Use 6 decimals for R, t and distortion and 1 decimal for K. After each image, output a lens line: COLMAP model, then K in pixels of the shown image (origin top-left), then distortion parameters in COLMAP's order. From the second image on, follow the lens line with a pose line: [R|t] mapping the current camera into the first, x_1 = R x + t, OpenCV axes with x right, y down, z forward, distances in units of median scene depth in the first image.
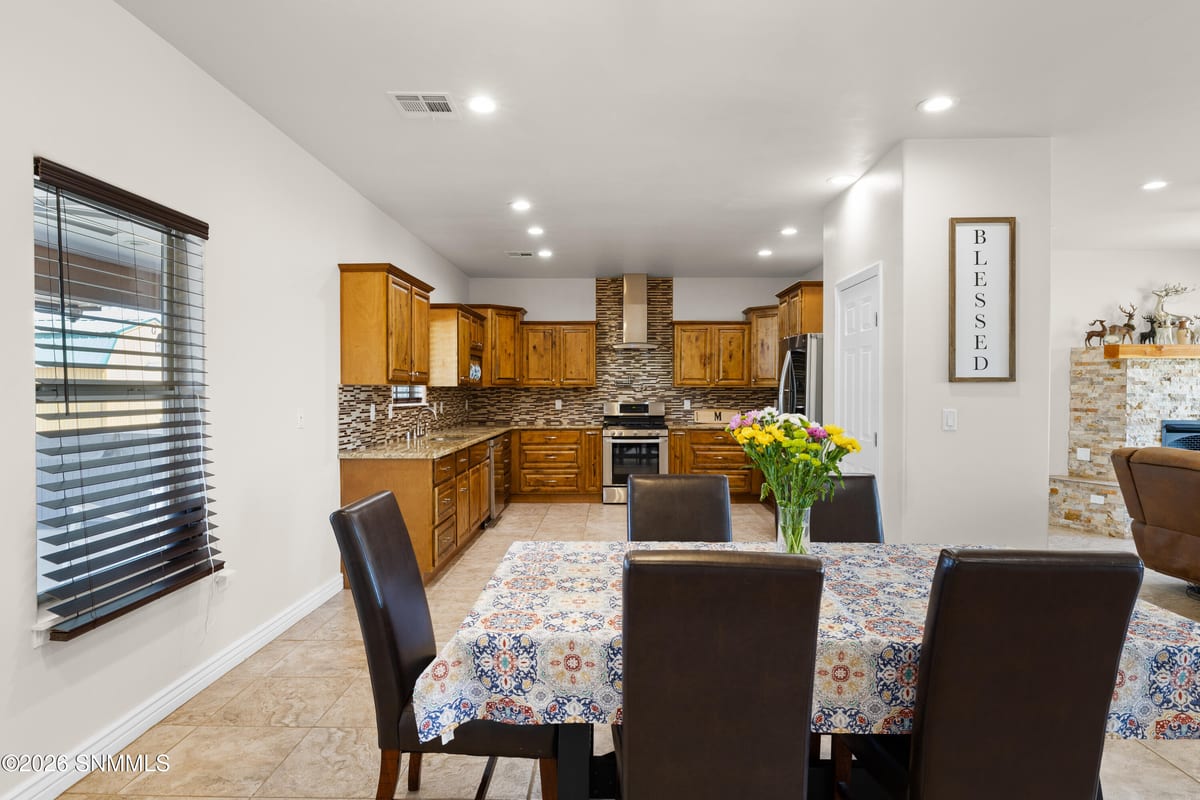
lens RADIAL K [[670.7, 0, 599.0], [0, 670.7, 395.6], [0, 0, 1]] dist [0.000554, -0.001052]
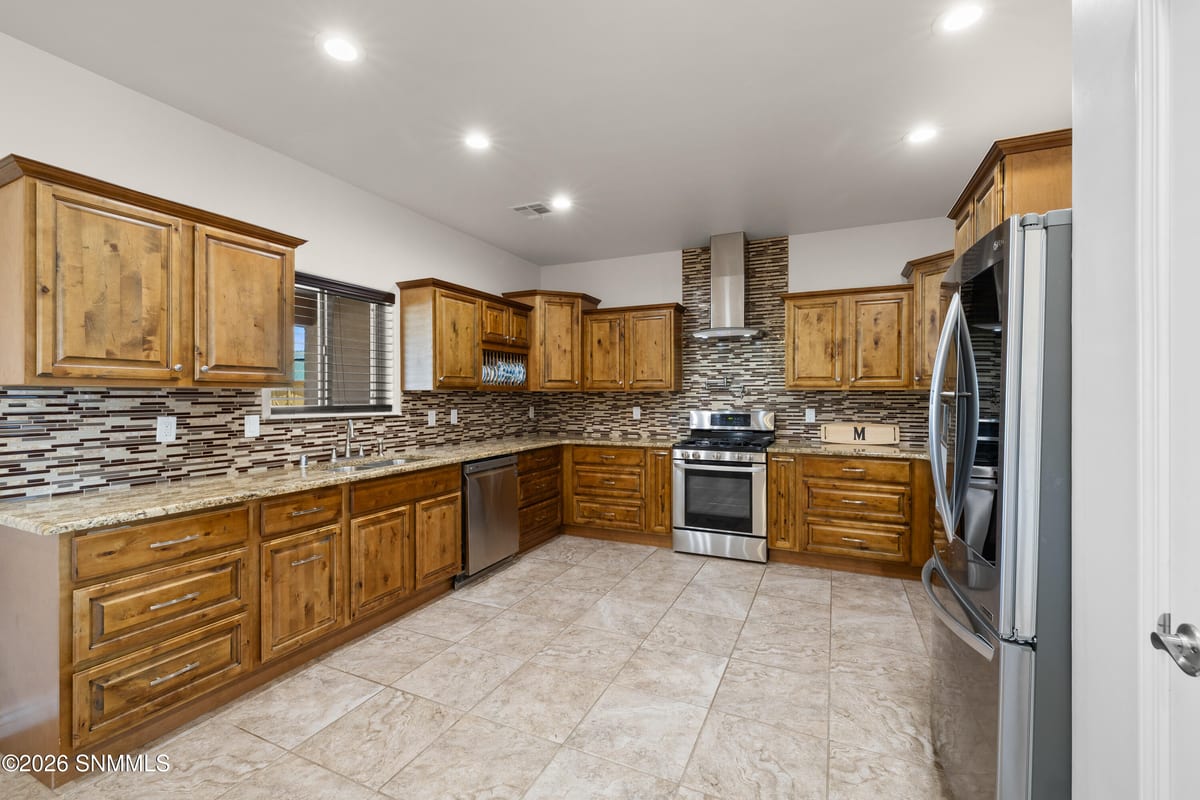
lens RADIAL K [[502.6, 0, 597.5], [0, 502.6, 395.9], [0, 0, 1]] dist [-0.001930, 0.000167]
pose [[0.914004, -0.001566, -0.405702, 0.152073], [-0.001384, 0.999975, -0.006976, -0.003134], [0.405703, 0.006937, 0.913979, 0.467897]]
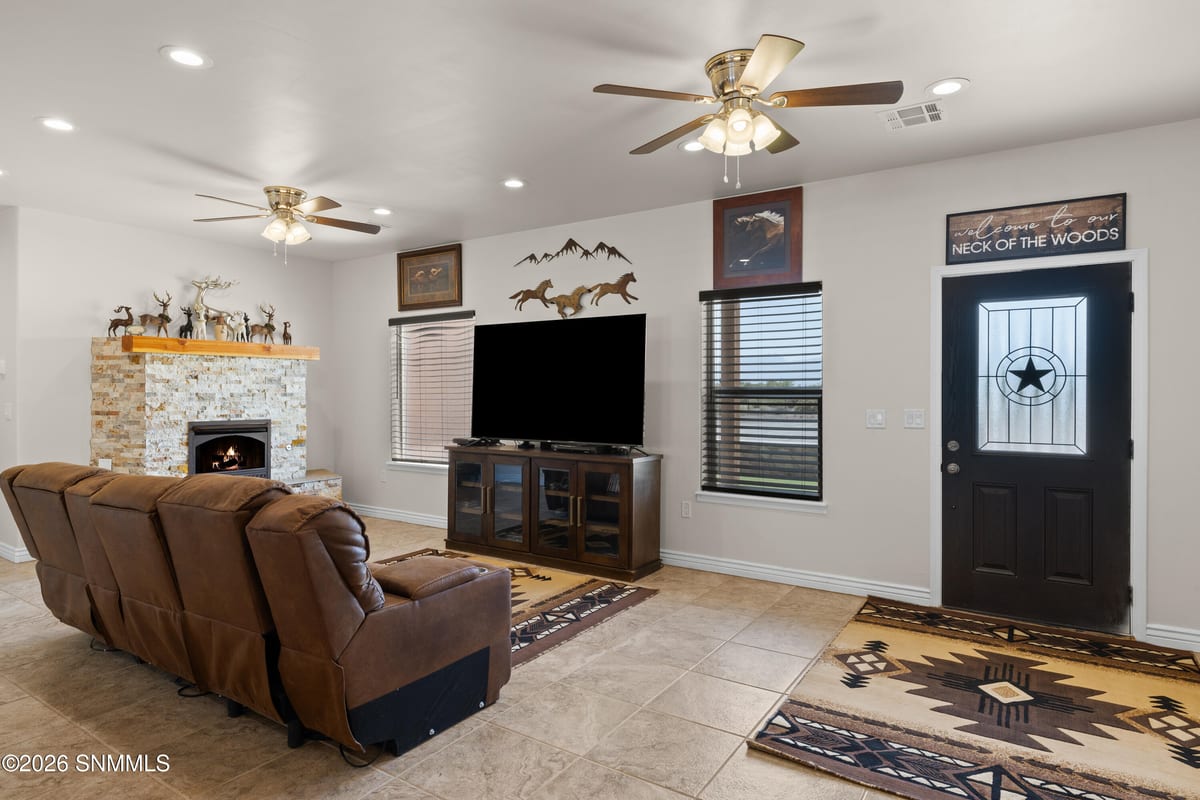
lens RADIAL K [[670.7, 0, 599.0], [0, 670.7, 395.6], [0, 0, 1]] dist [0.000554, -0.001052]
pose [[0.532100, -0.008778, 0.846636, 0.293024], [0.008794, 0.999950, 0.004841, 0.001092], [-0.846636, 0.004870, 0.532151, 0.034327]]
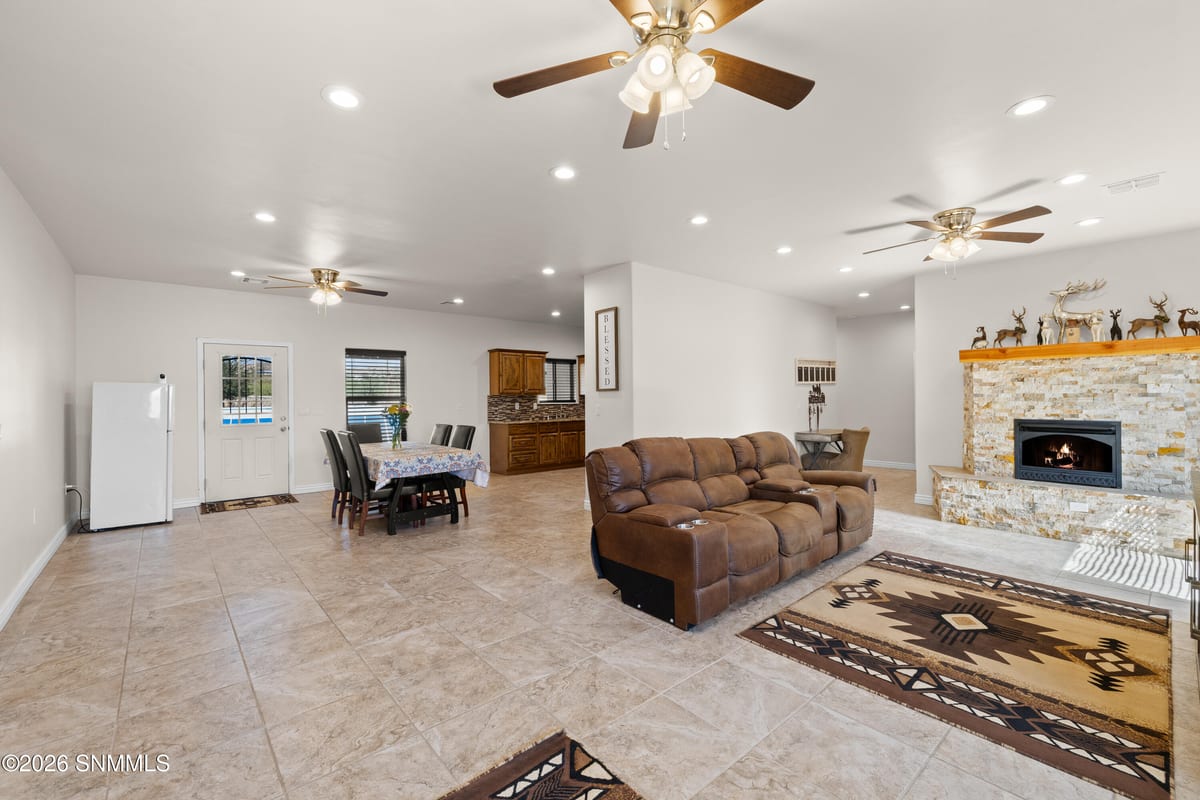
lens RADIAL K [[502.6, 0, 597.5], [0, 502.6, 395.9], [0, 0, 1]] dist [-0.001930, 0.000167]
pose [[0.669573, -0.010218, -0.742676, 0.792117], [0.004874, 0.999944, -0.009364, 0.003791], [0.742730, 0.002650, 0.669586, -0.010872]]
